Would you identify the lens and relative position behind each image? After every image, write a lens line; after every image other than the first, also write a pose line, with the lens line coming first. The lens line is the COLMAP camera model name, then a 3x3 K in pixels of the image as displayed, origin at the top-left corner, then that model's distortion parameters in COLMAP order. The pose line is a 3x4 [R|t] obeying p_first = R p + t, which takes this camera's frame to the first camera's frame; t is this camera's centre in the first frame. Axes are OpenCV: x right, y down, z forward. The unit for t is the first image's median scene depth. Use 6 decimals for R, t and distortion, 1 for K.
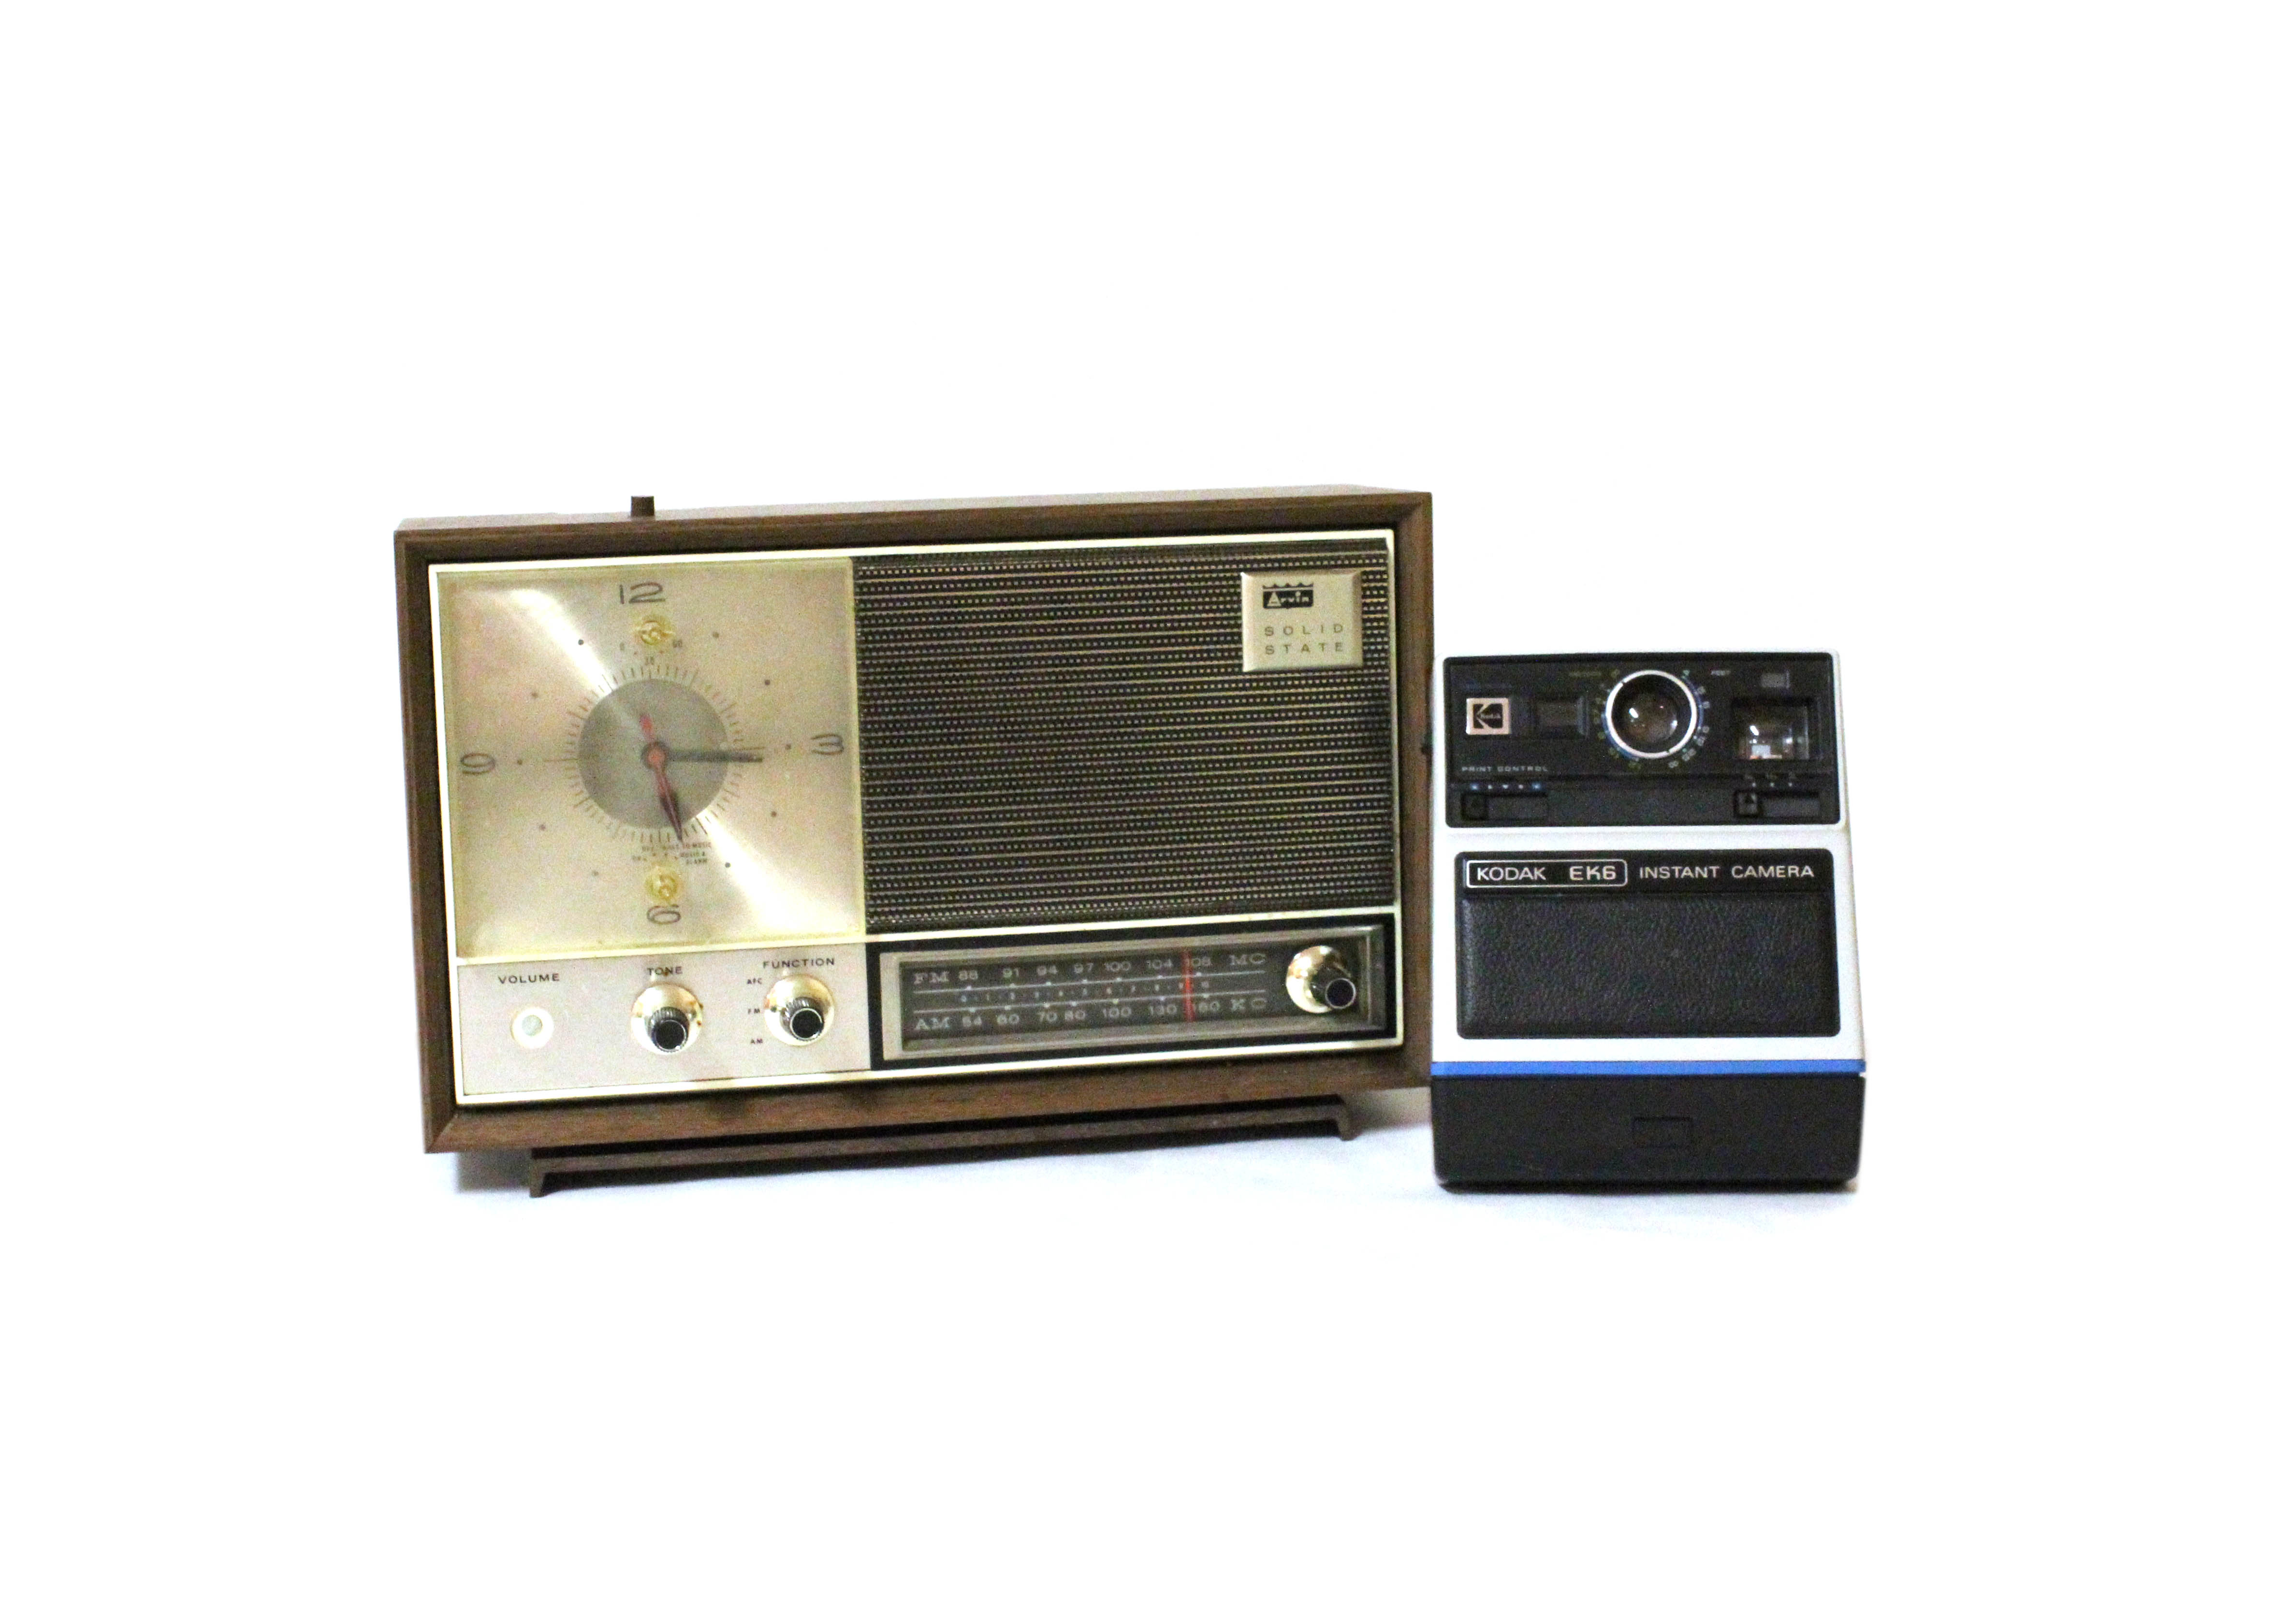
lens RADIAL K [[3807.1, 0, 1137.0], [0, 3807.1, 812.0], [0, 0, 1]] dist [-0.019690, -0.017134]
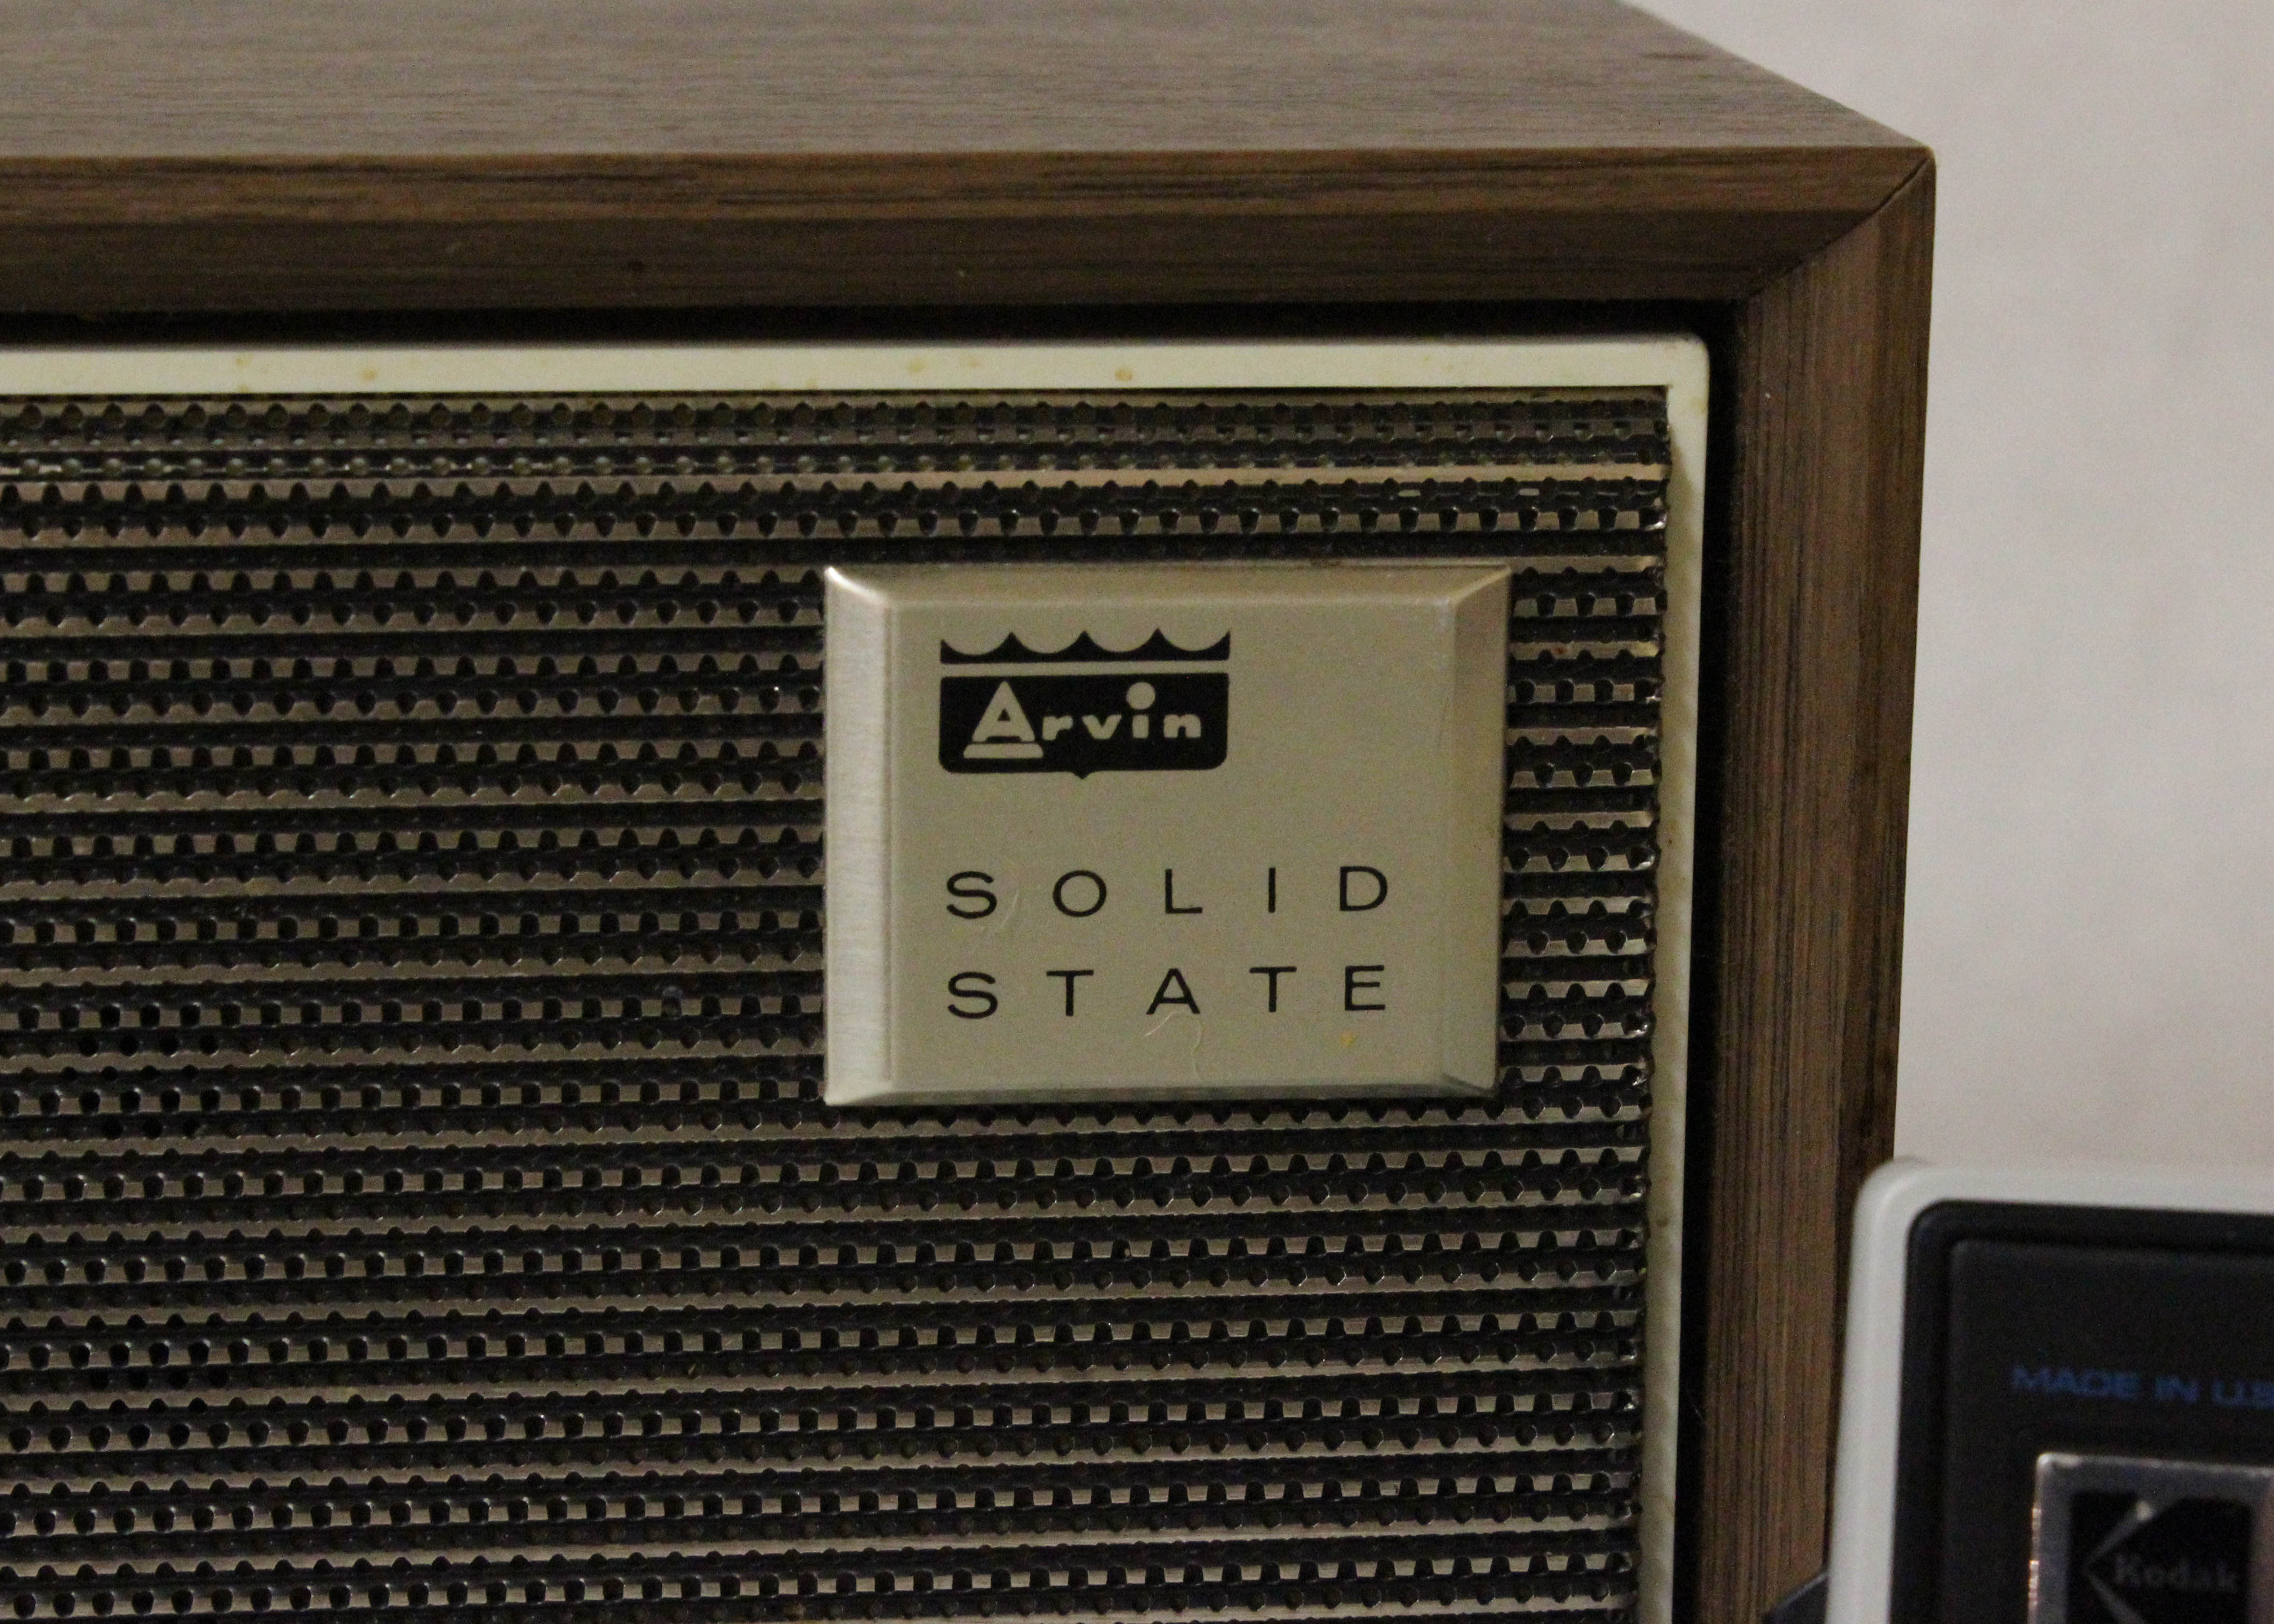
lens RADIAL K [[5531.0, 0, 1137.0], [0, 5531.0, 812.0], [0, 0, 1]] dist [-0.070050, -0.345503]
pose [[0.992743, 0.056217, -0.106304, 0.069988], [-0.043143, 0.991651, 0.121521, -0.083378], [0.112248, -0.116053, 0.986880, 0.743364]]
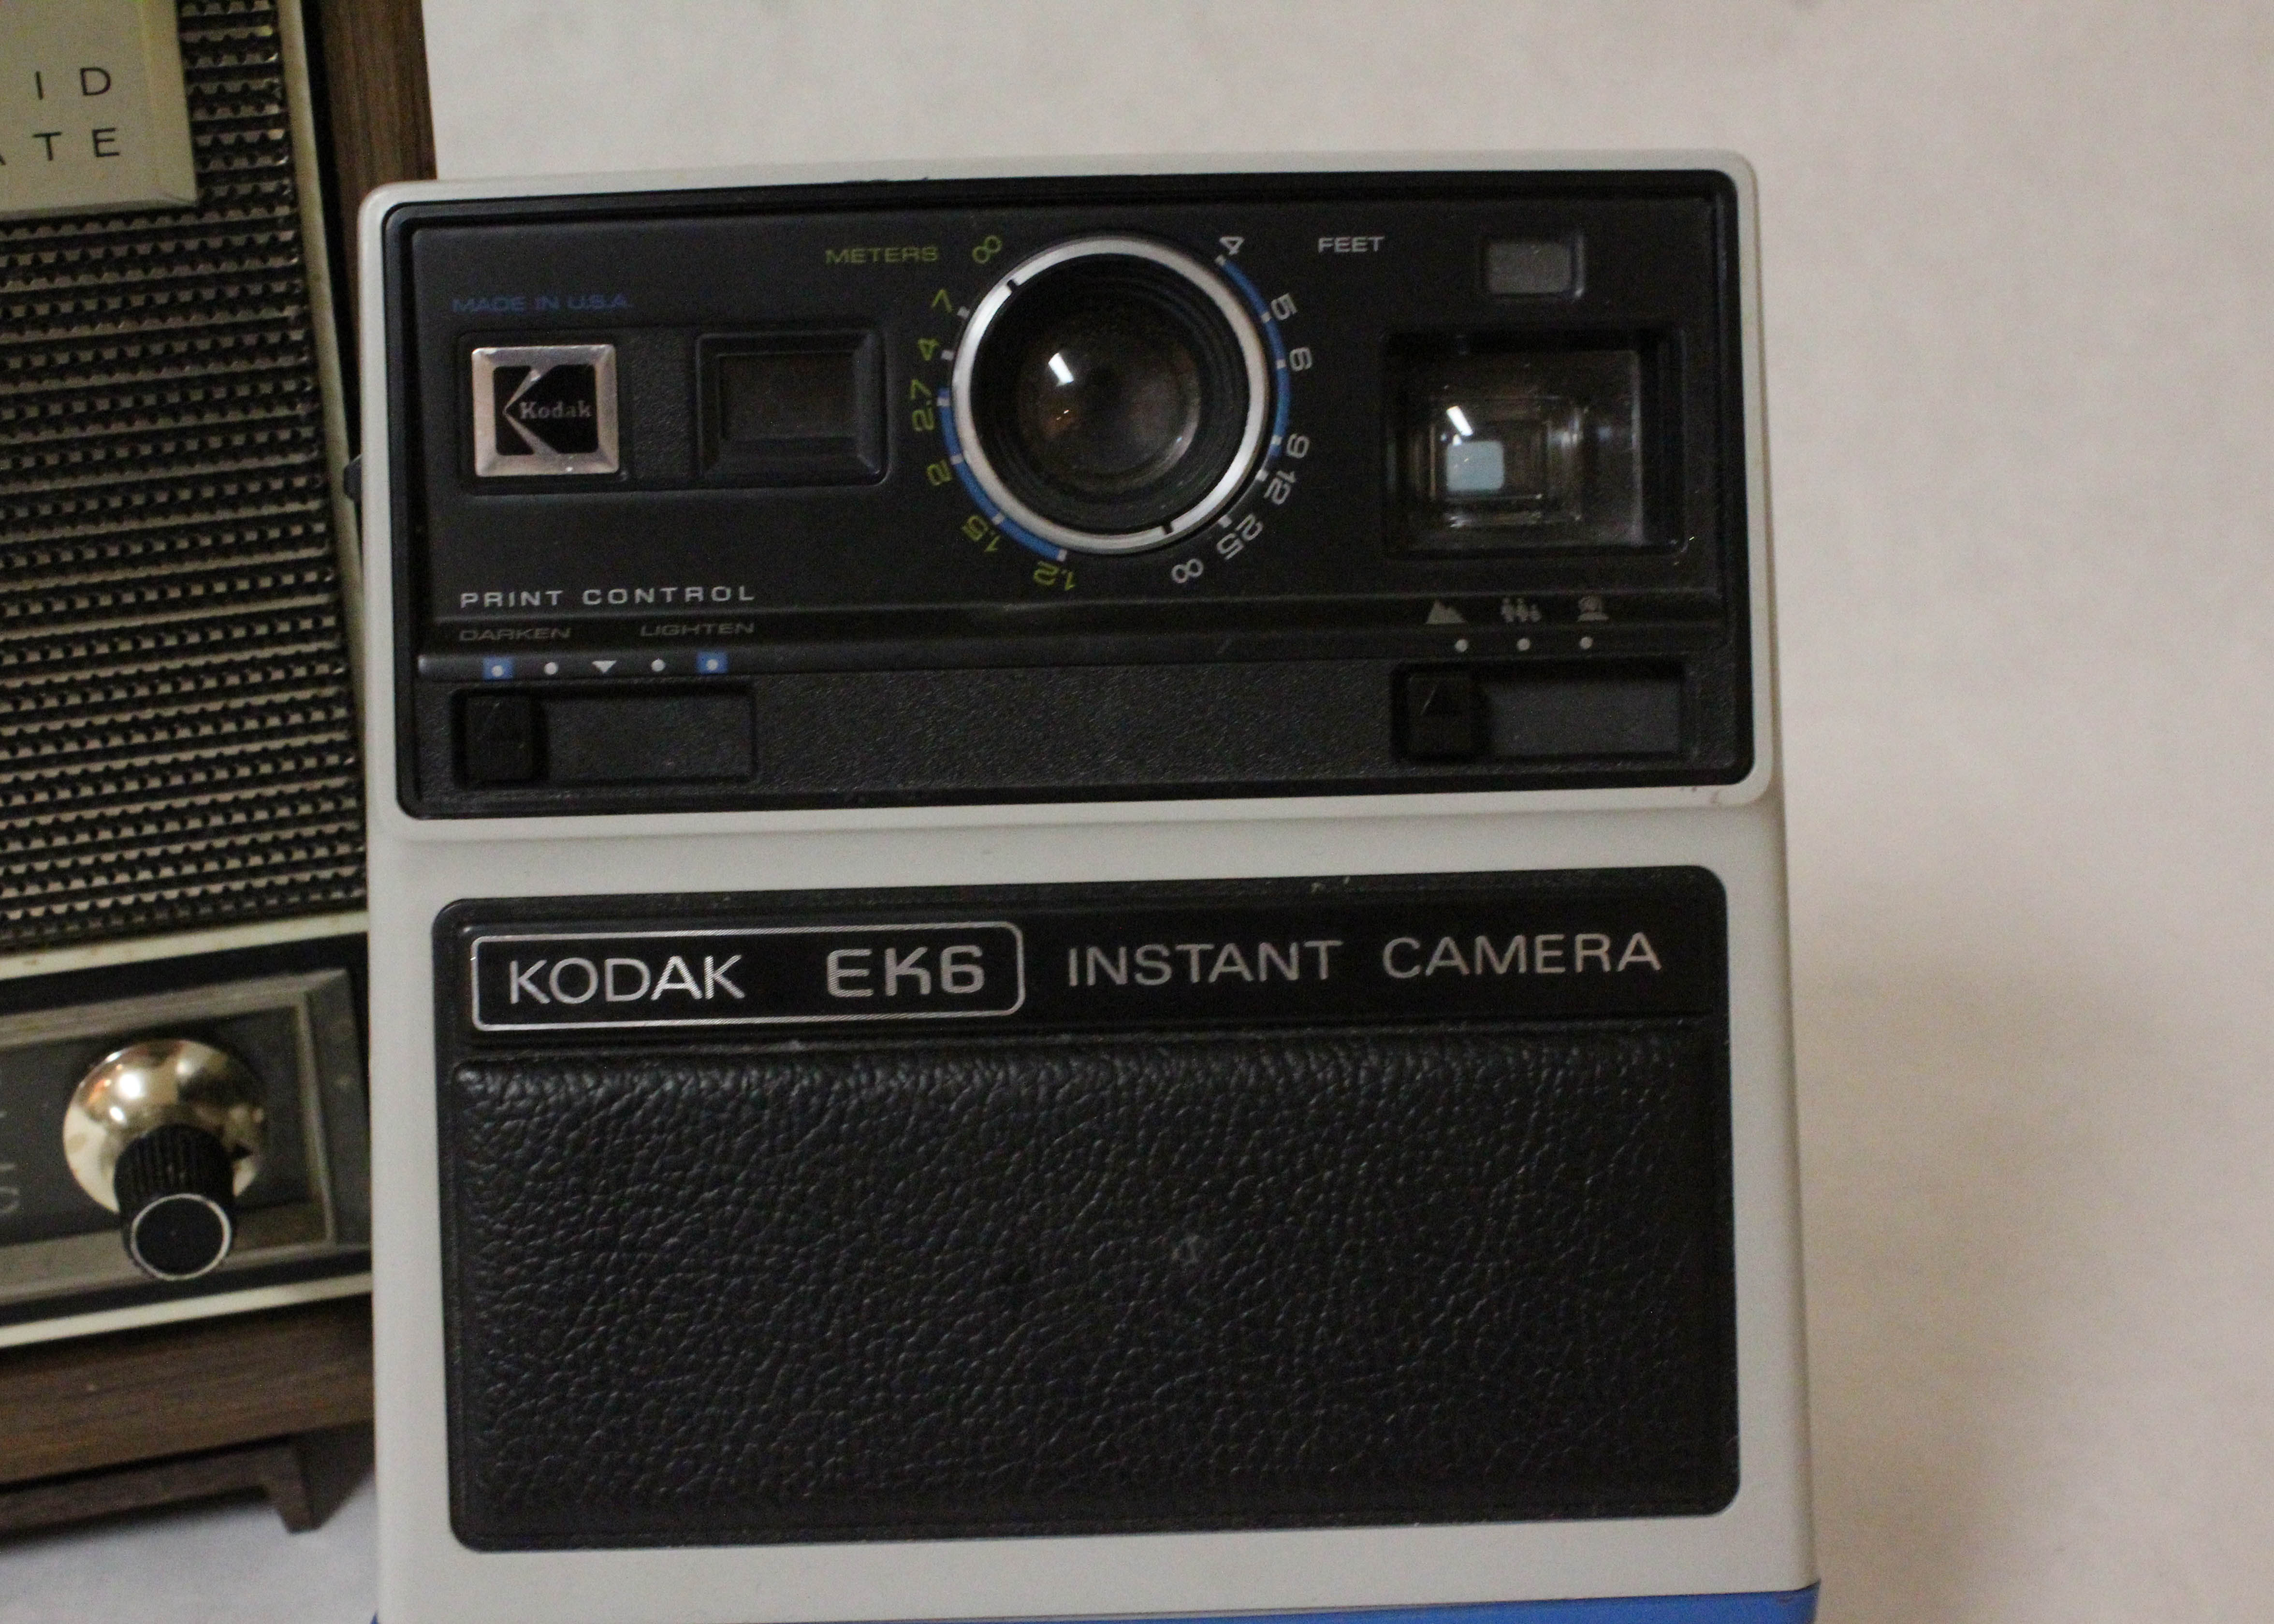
lens RADIAL K [[3131.5, 0, 1137.0], [0, 3131.5, 812.0], [0, 0, 1]] dist [-0.061181, 0.027164]
pose [[0.996875, -0.030621, 0.072812, 0.115844], [0.011329, 0.967697, 0.251860, -0.053339], [-0.078173, -0.250248, 0.965021, 0.743480]]
